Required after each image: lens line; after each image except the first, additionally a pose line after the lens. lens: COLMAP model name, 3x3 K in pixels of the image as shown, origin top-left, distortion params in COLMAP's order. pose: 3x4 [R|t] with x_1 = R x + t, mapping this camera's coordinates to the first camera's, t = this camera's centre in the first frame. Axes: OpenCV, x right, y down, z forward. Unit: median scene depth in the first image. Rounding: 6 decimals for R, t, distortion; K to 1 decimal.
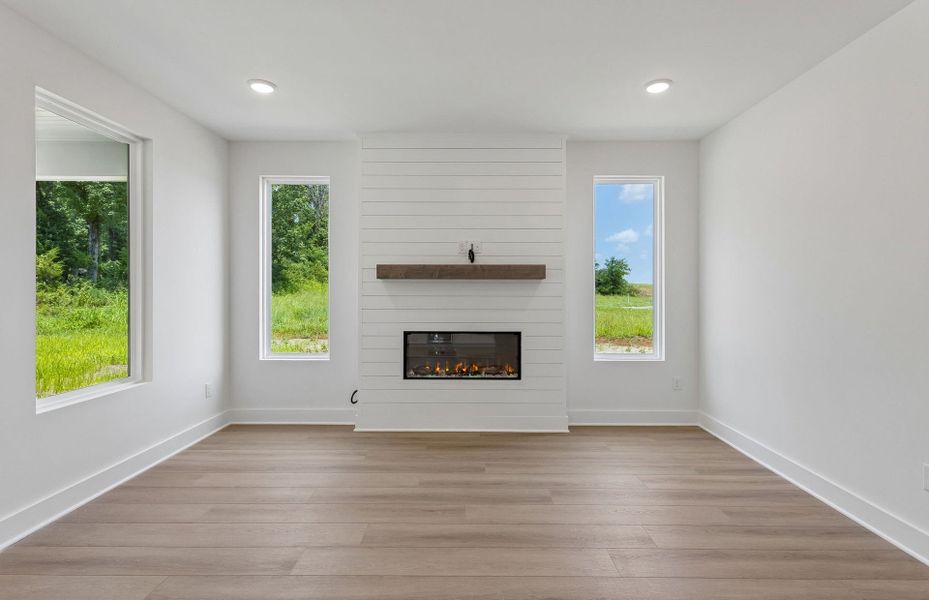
lens RADIAL K [[448.4, 0, 478.8], [0, 448.4, 290.3], [0, 0, 1]] dist [0.009583, 0.000219]
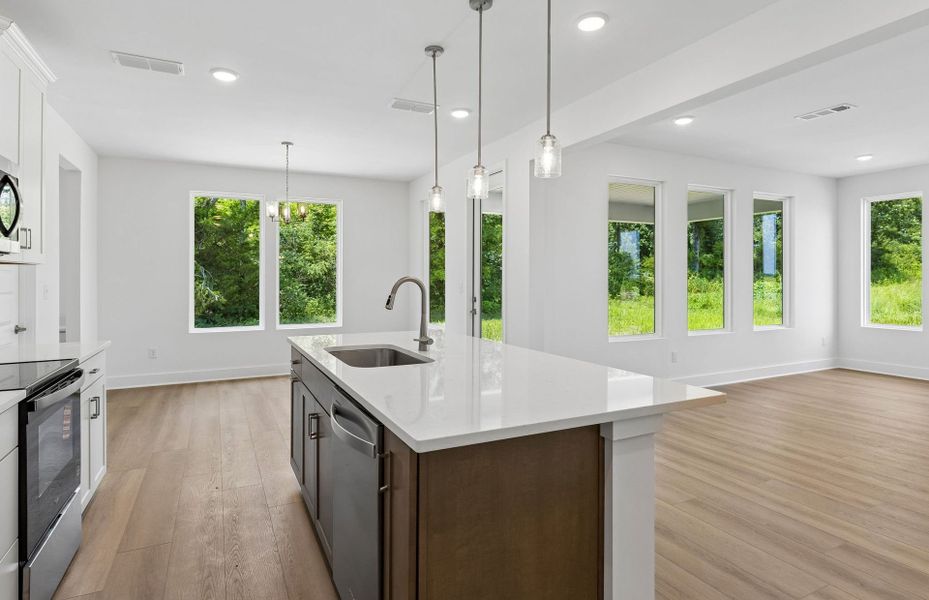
lens RADIAL K [[496.8, 0, 458.0], [0, 496.8, 282.7], [0, 0, 1]] dist [0.000060, -0.001876]
pose [[0.432411, 0.002735, -0.901672, 0.394698], [0.002740, 0.999987, 0.004348, 0.004219], [0.901672, -0.004351, 0.432398, -0.866392]]
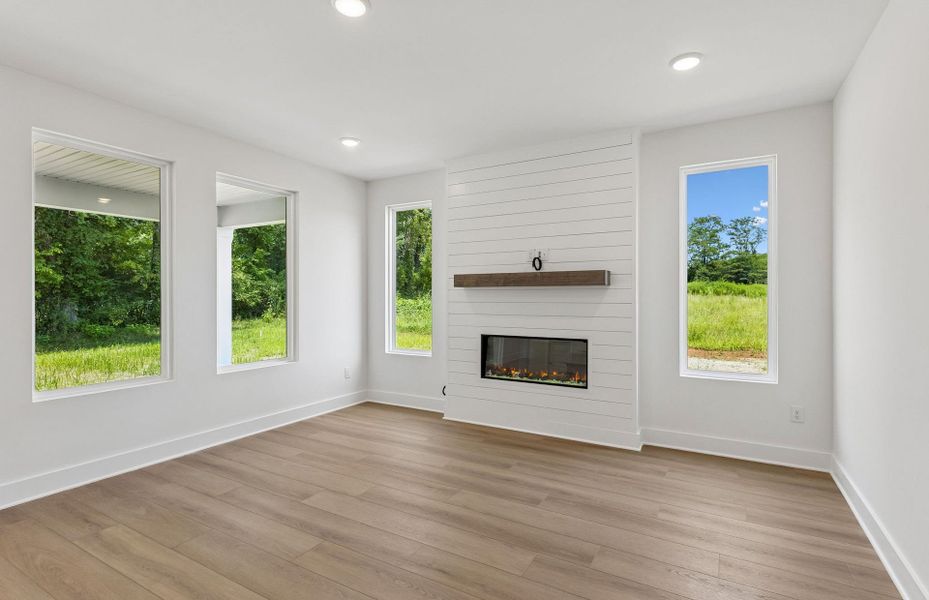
lens RADIAL K [[459.6, 0, 476.0], [0, 459.6, 293.3], [0, 0, 1]] dist [0.017588, -0.001404]
pose [[0.866494, -0.006437, -0.499146, 0.378097], [0.003261, 0.999969, -0.007234, -0.000735], [0.499177, 0.004640, 0.866488, 0.014779]]
